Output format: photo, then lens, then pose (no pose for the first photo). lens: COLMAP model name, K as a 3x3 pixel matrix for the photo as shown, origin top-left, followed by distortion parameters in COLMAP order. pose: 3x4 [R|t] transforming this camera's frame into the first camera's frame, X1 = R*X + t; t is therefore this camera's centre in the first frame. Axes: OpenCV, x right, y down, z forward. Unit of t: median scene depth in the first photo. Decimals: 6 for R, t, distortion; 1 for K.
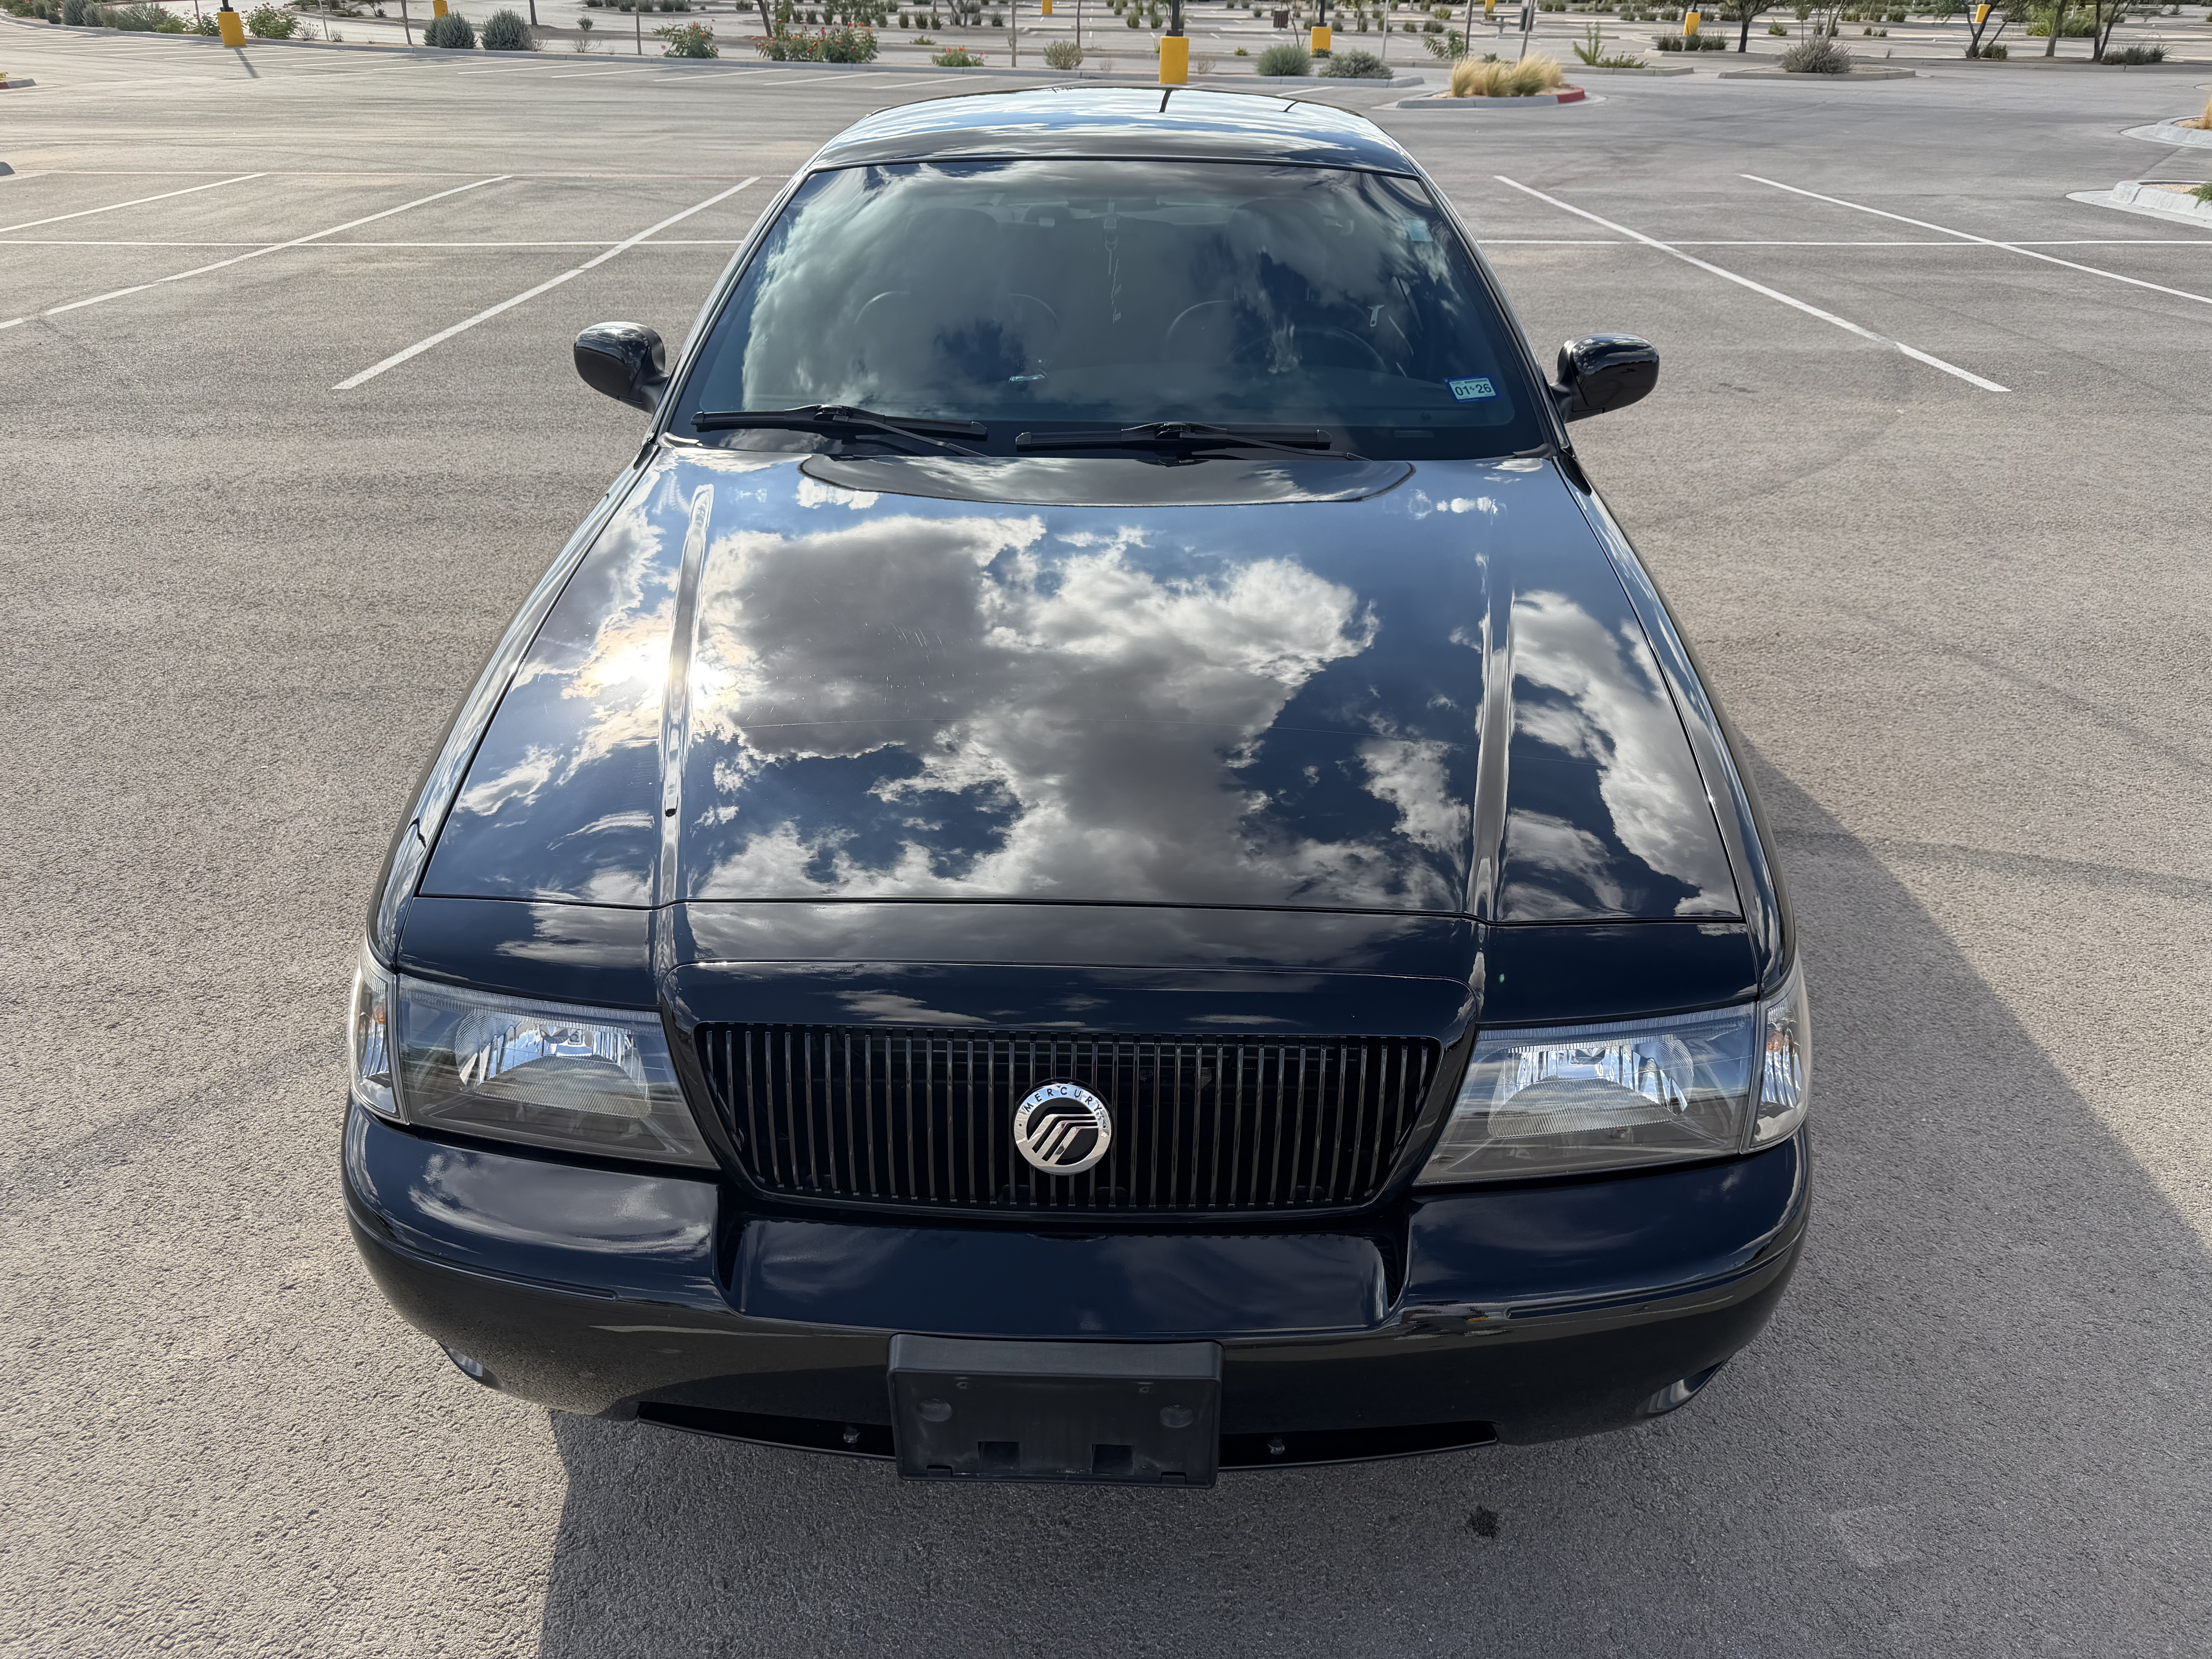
lens RADIAL K [[1571.4, 0, 1106.0], [0, 1571.4, 829.5], [0, 0, 1]] dist [0.002605, -0.005271]
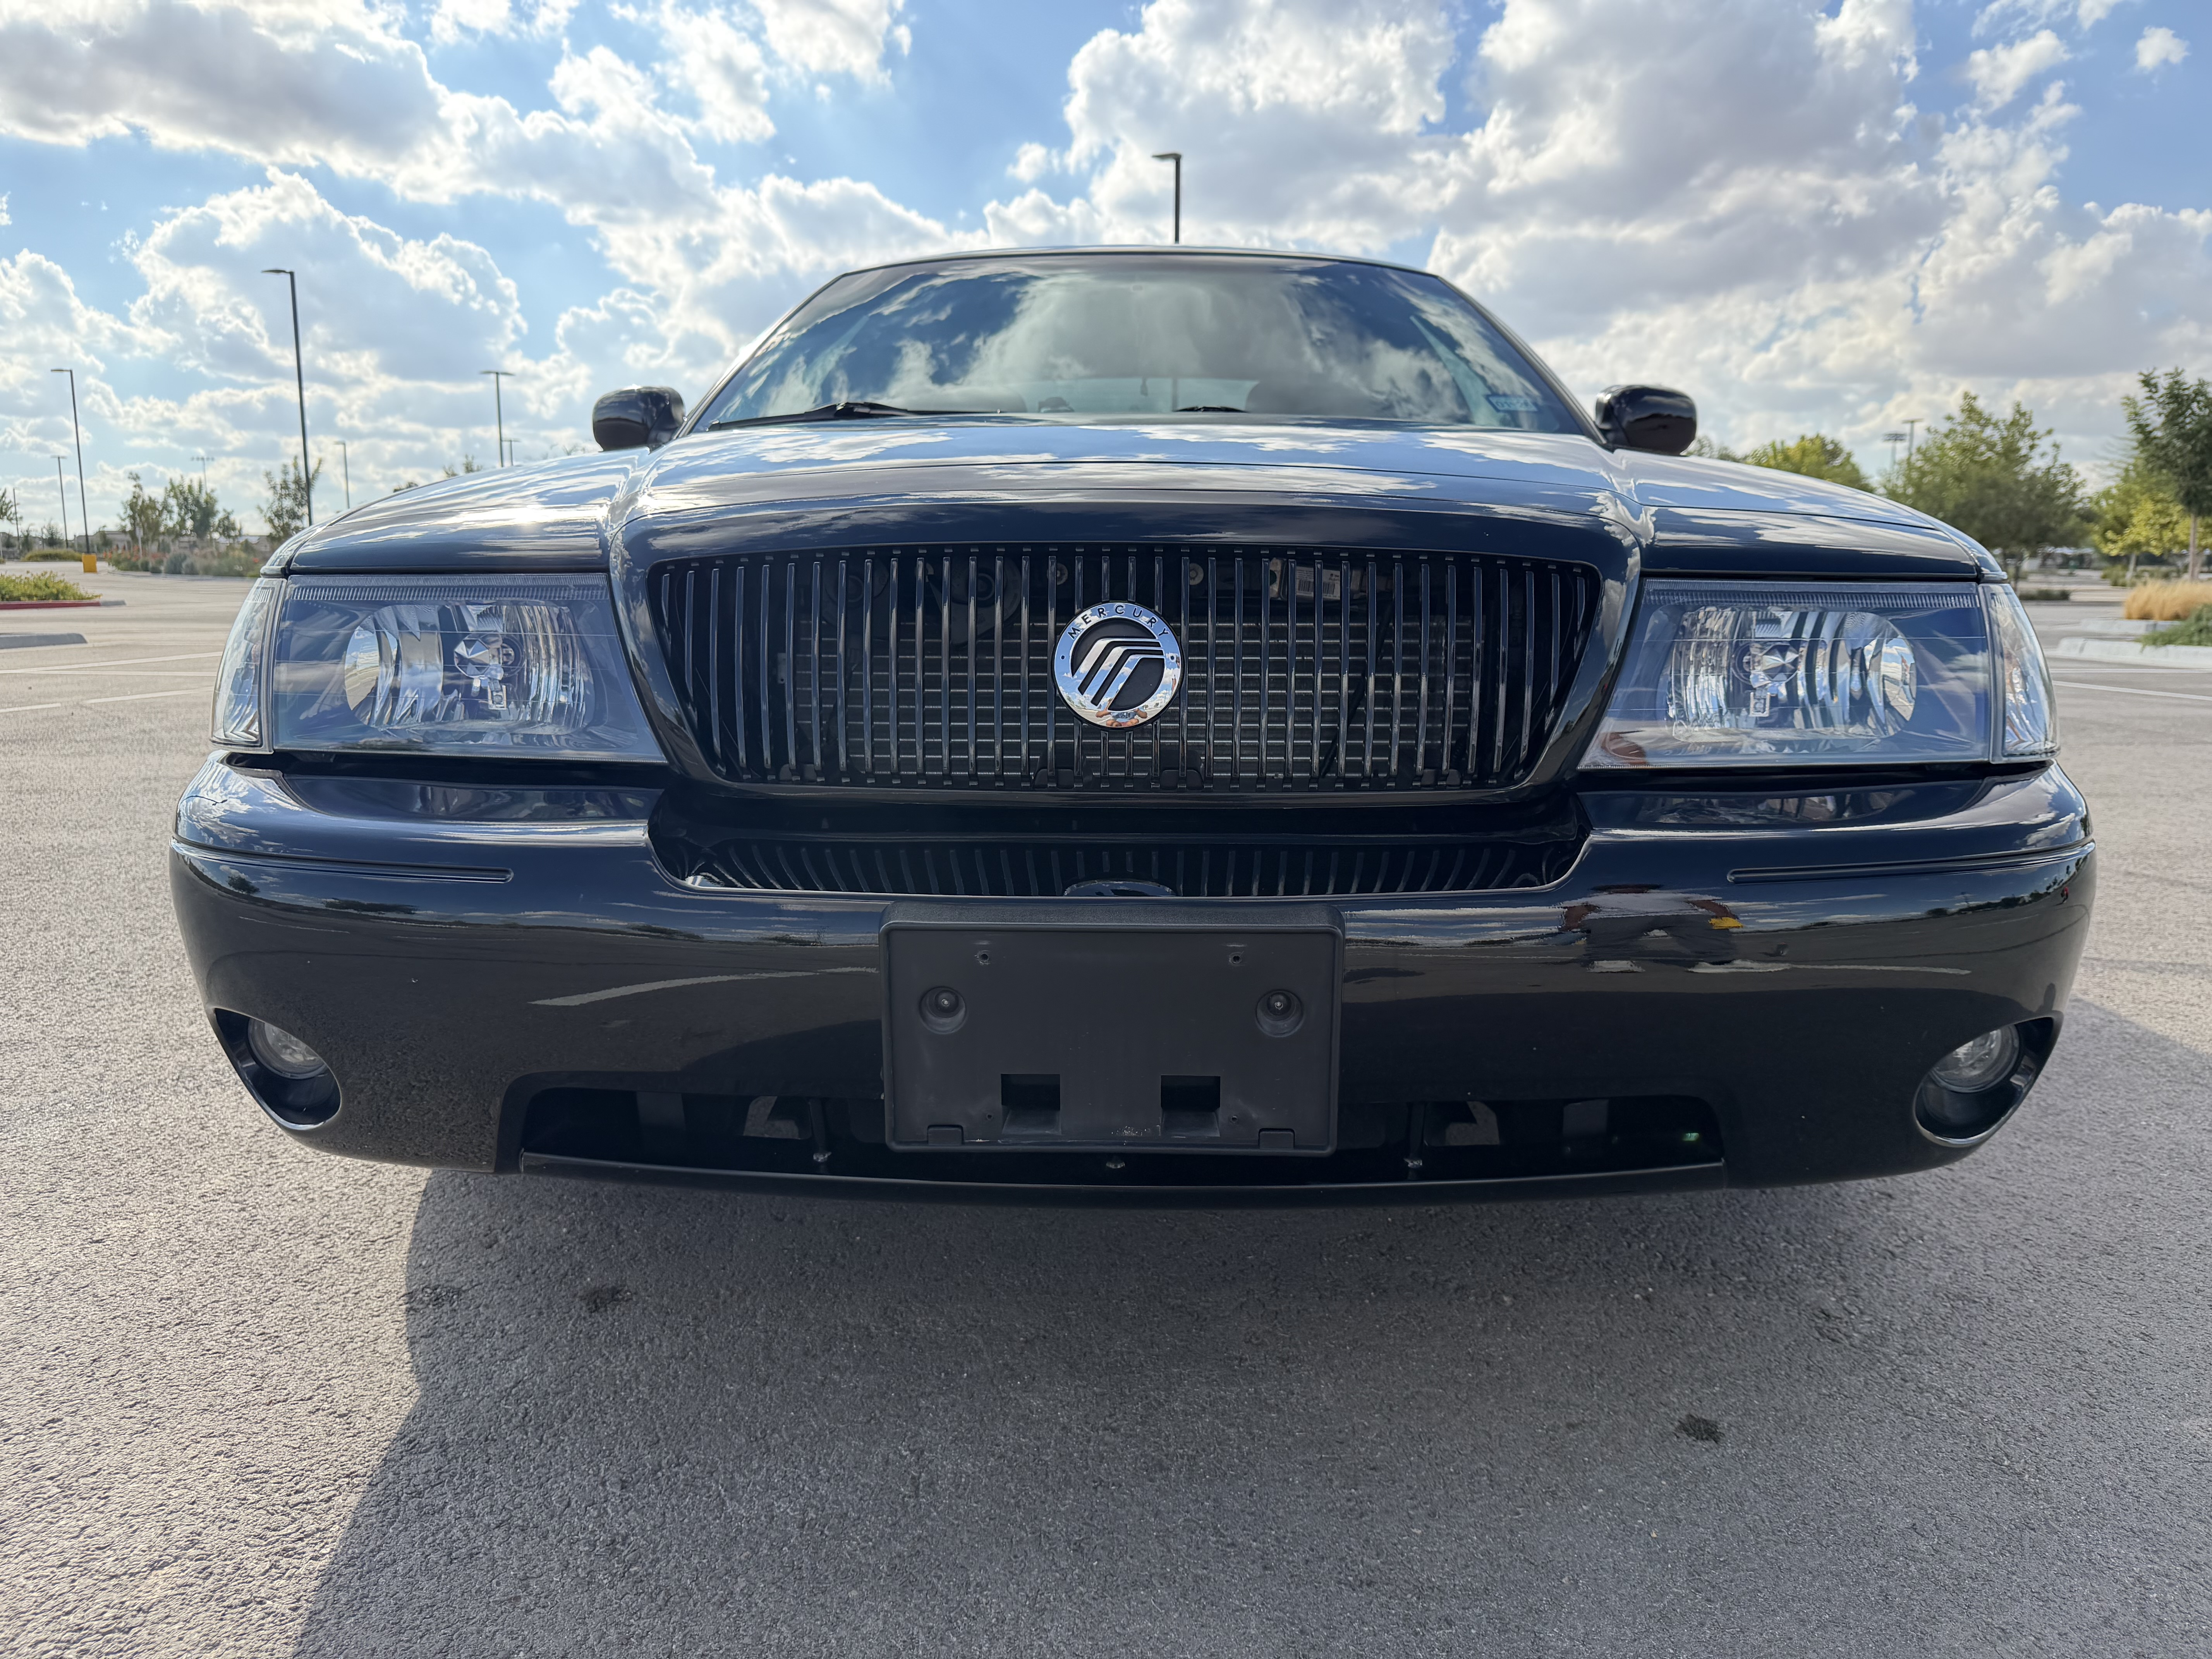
lens RADIAL K [[1573.3, 0, 1112.2], [0, 1573.3, 854.0], [0, 0, 1]] dist [-0.008044, 0.002581]
pose [[0.999983, -0.004307, 0.003882, -0.028619], [0.005341, 0.944770, -0.327690, 0.448845], [-0.002256, 0.327706, 0.944777, 0.256743]]
